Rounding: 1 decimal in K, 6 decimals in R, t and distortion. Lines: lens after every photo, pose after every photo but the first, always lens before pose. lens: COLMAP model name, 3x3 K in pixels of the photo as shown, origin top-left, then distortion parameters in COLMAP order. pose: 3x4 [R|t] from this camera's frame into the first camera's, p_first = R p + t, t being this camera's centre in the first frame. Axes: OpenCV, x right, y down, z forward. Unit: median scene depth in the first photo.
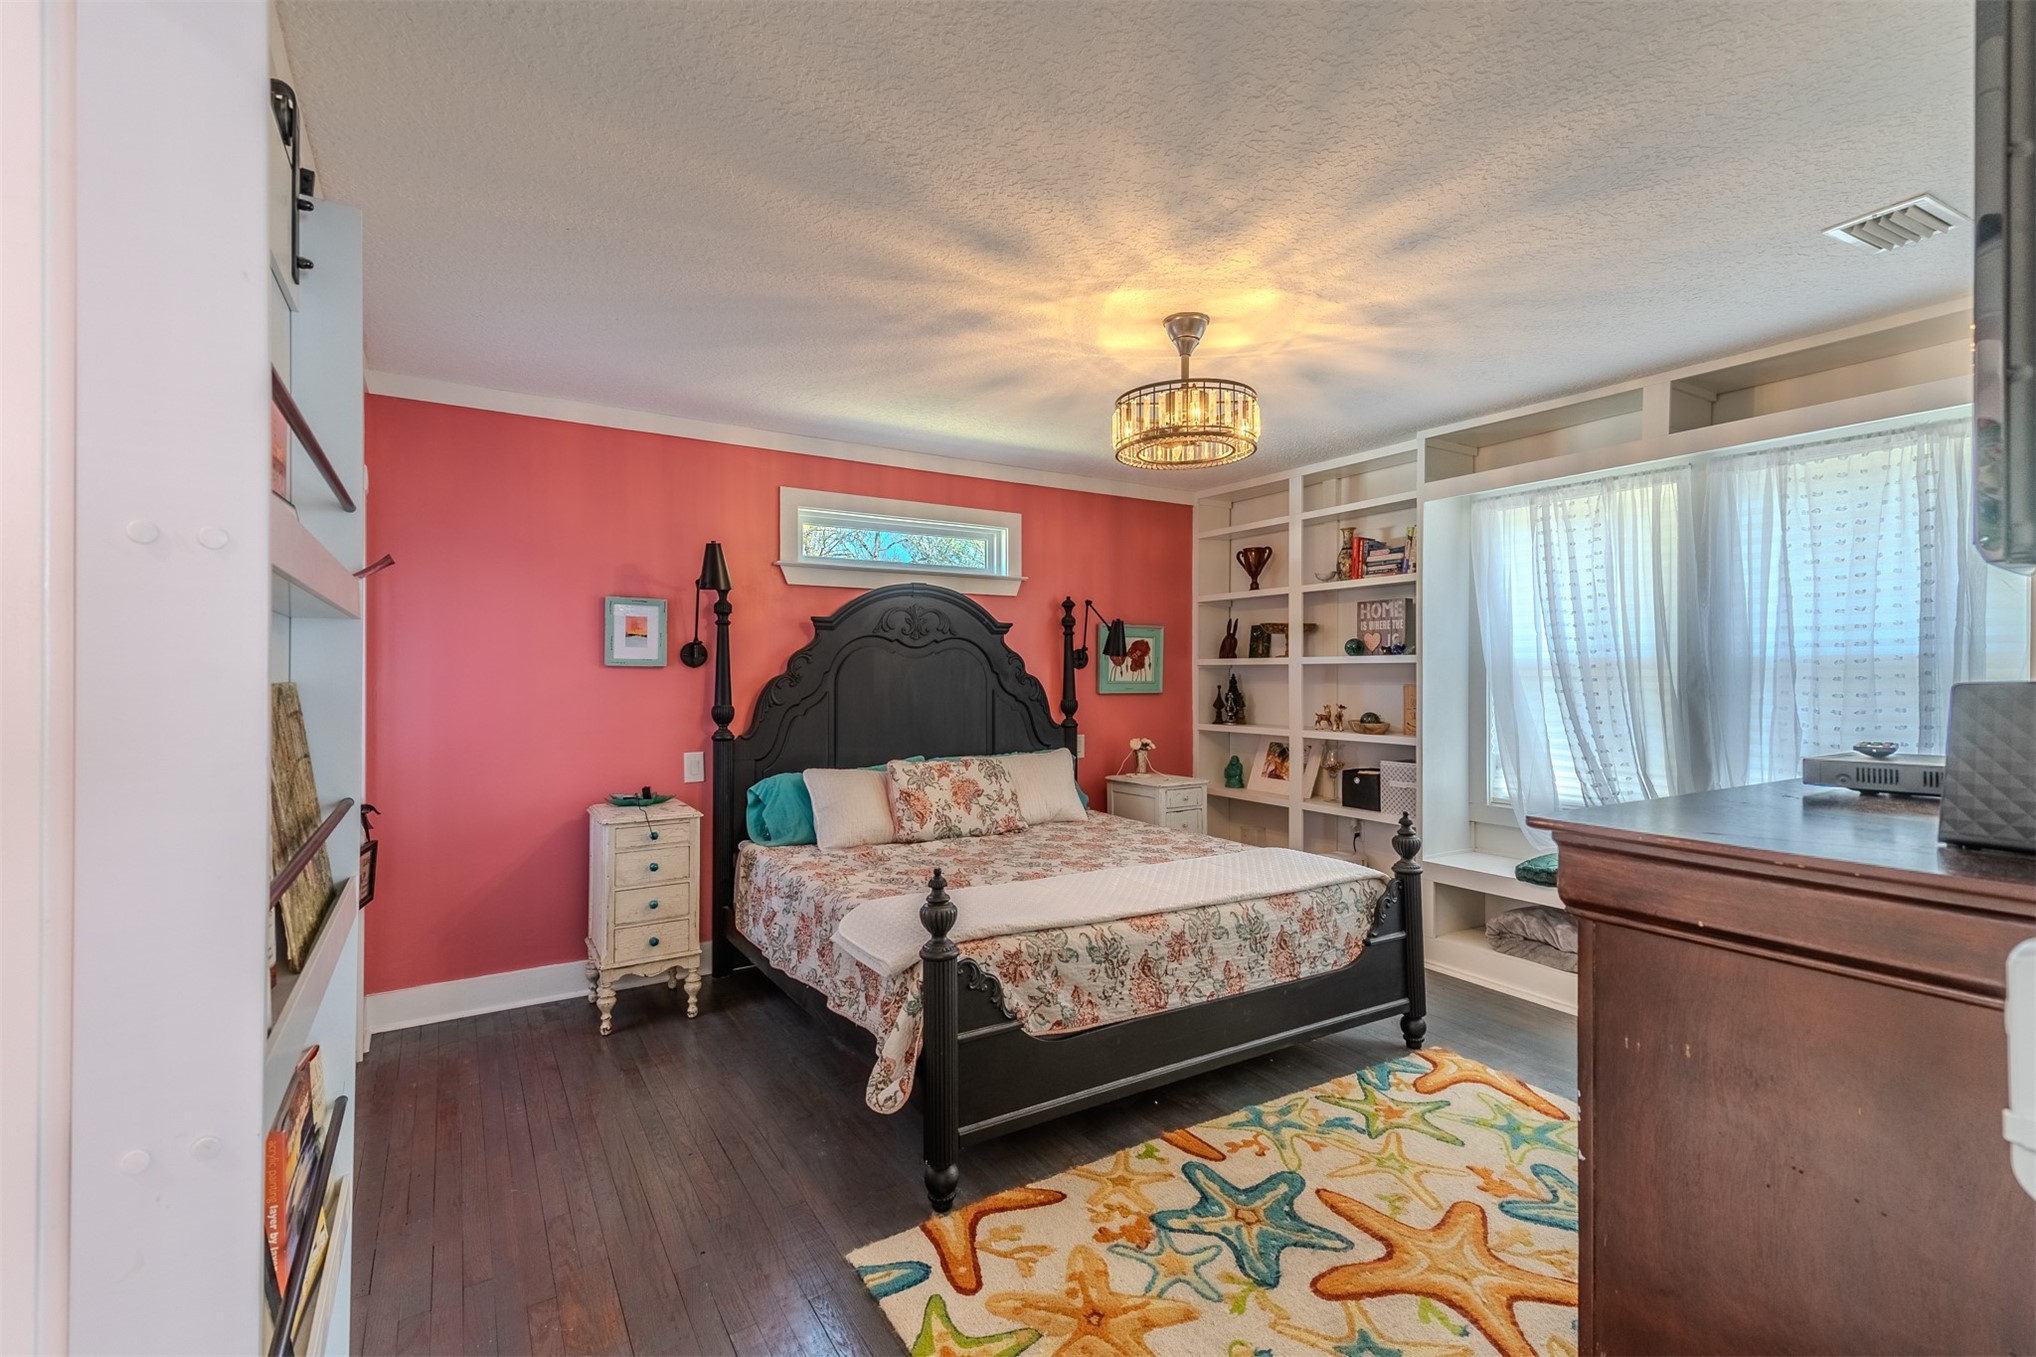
lens RADIAL K [[899.6, 0, 1011.1], [0, 899.6, 678.4], [0, 0, 1]] dist [0.028743, -0.000495]
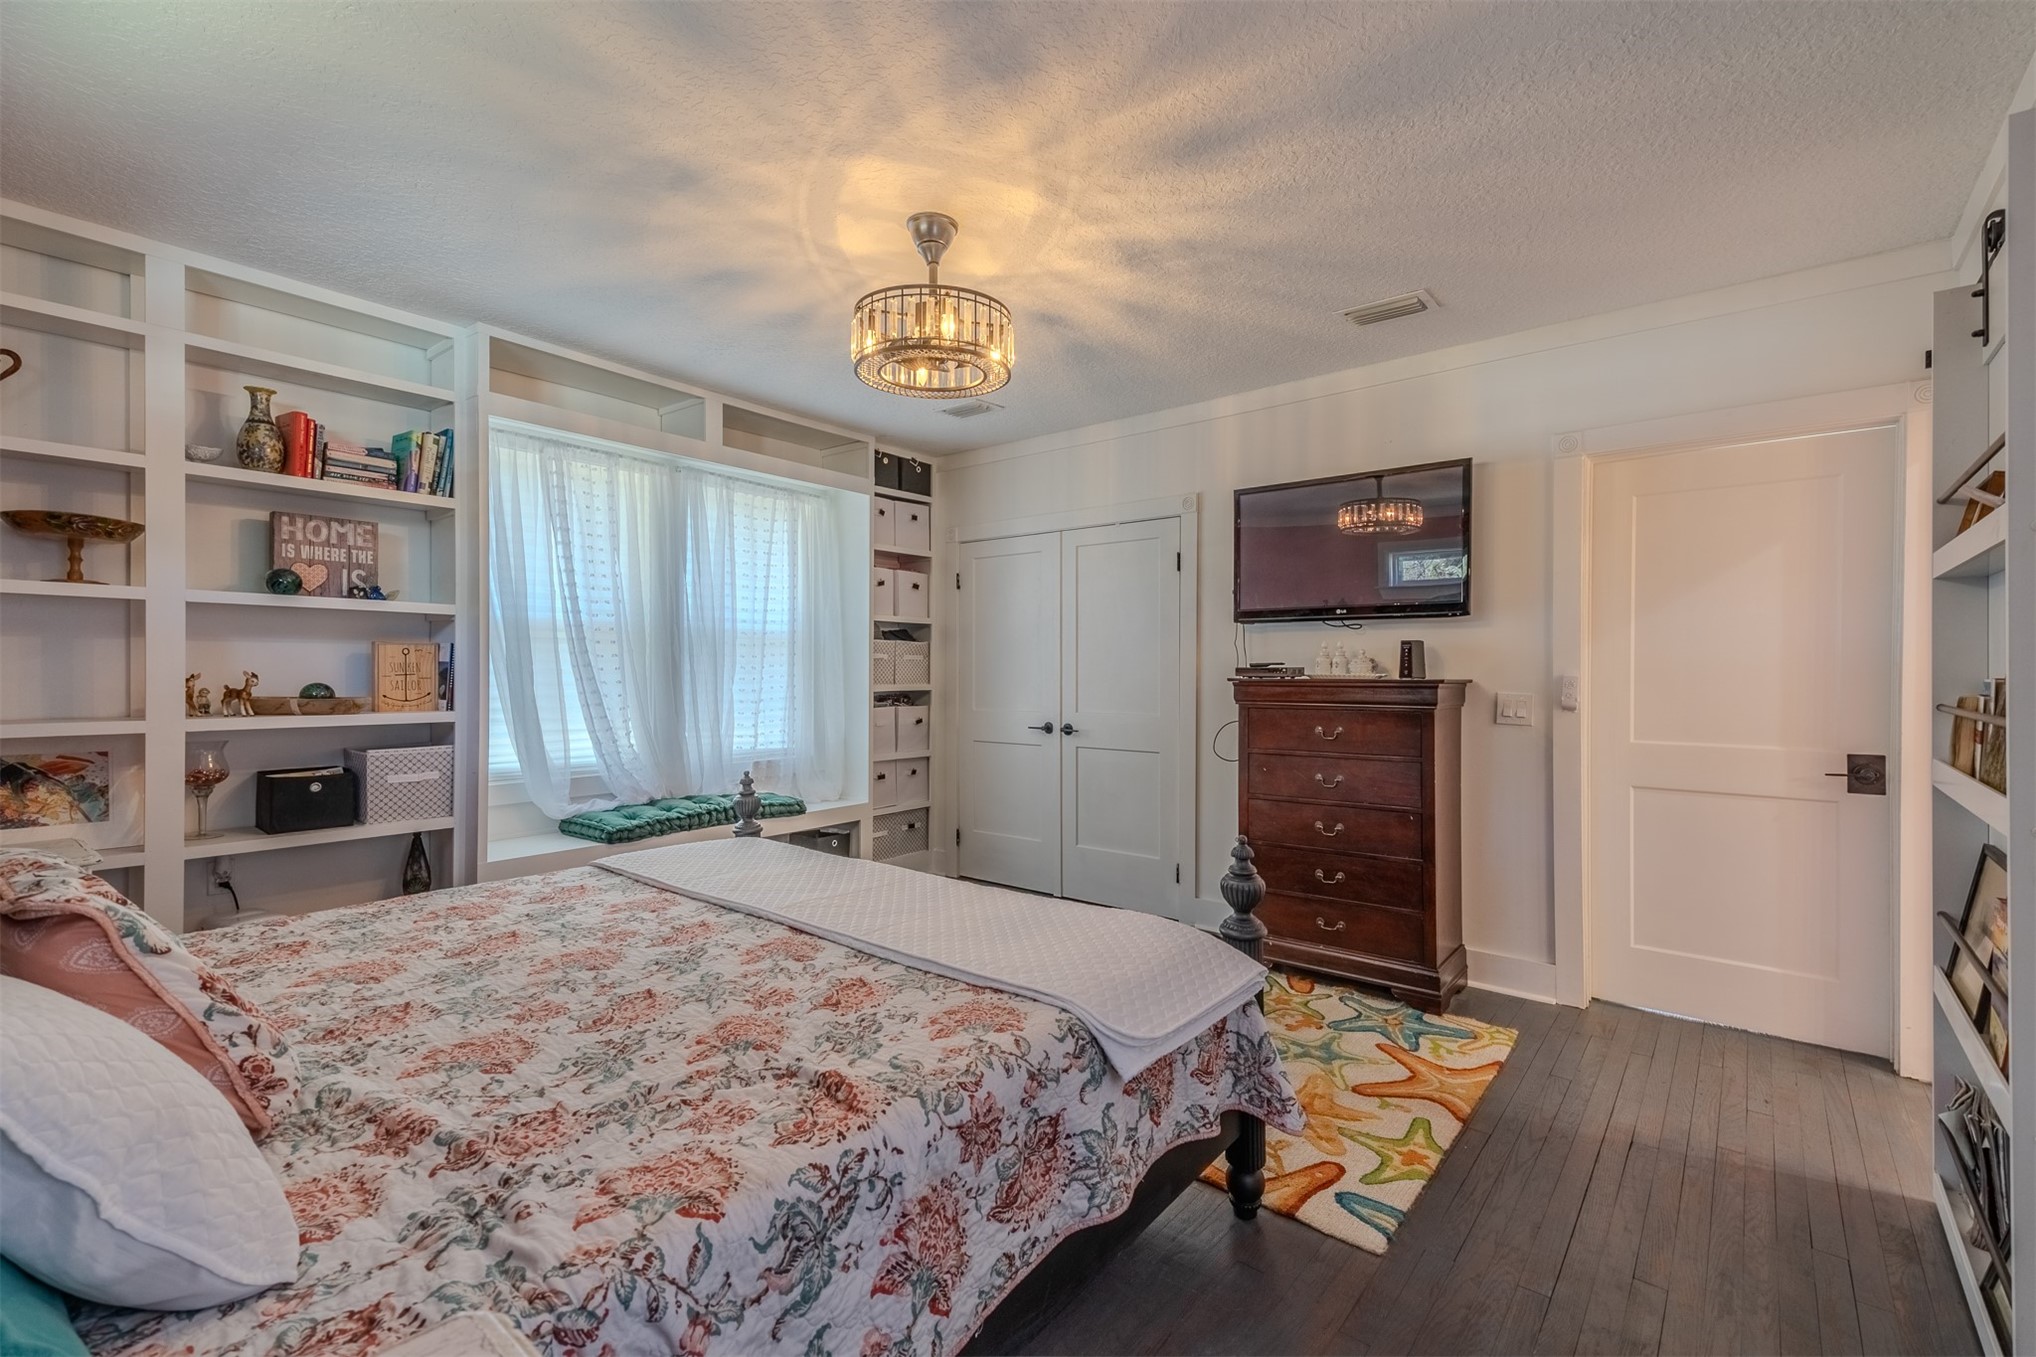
lens RADIAL K [[899.6, 0, 1019.4], [0, 899.6, 675.0], [0, 0, 1]] dist [0.028743, -0.000495]
pose [[-0.326108, -0.005054, 0.945319, -0.662376], [-0.007683, 0.999967, 0.002696, 0.042075], [-0.945301, -0.006383, -0.326136, 1.179312]]
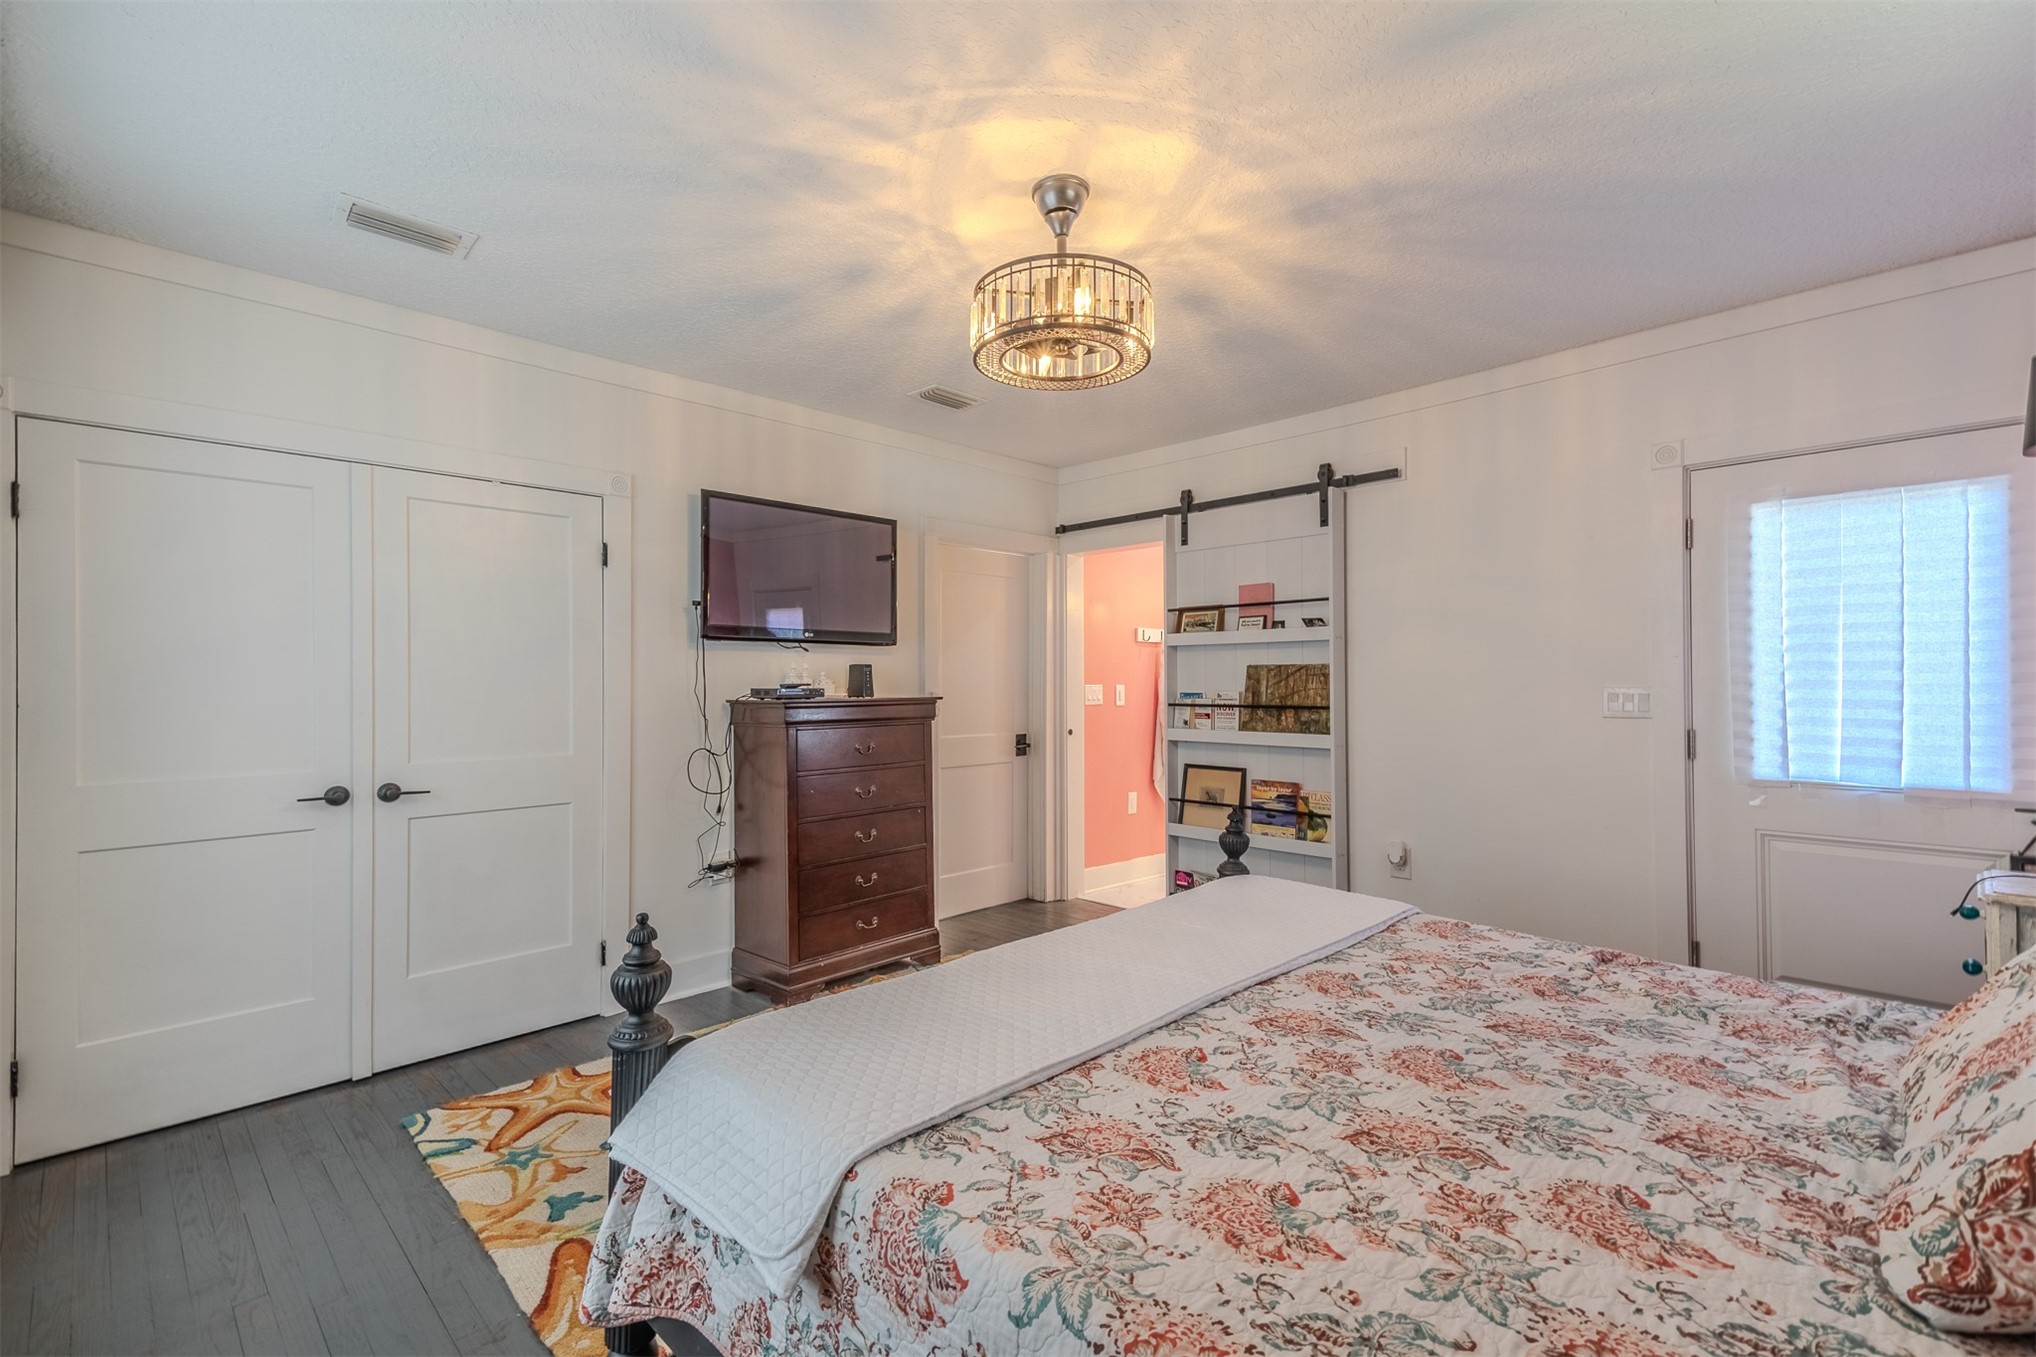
lens RADIAL K [[899.6, 0, 1023.3], [0, 899.6, 679.4], [0, 0, 1]] dist [0.028743, -0.000495]
pose [[-0.972888, 0.004261, -0.231237, 0.399680], [0.006935, 0.999918, -0.010753, 0.034944], [0.231172, -0.012065, -0.972838, 1.712350]]
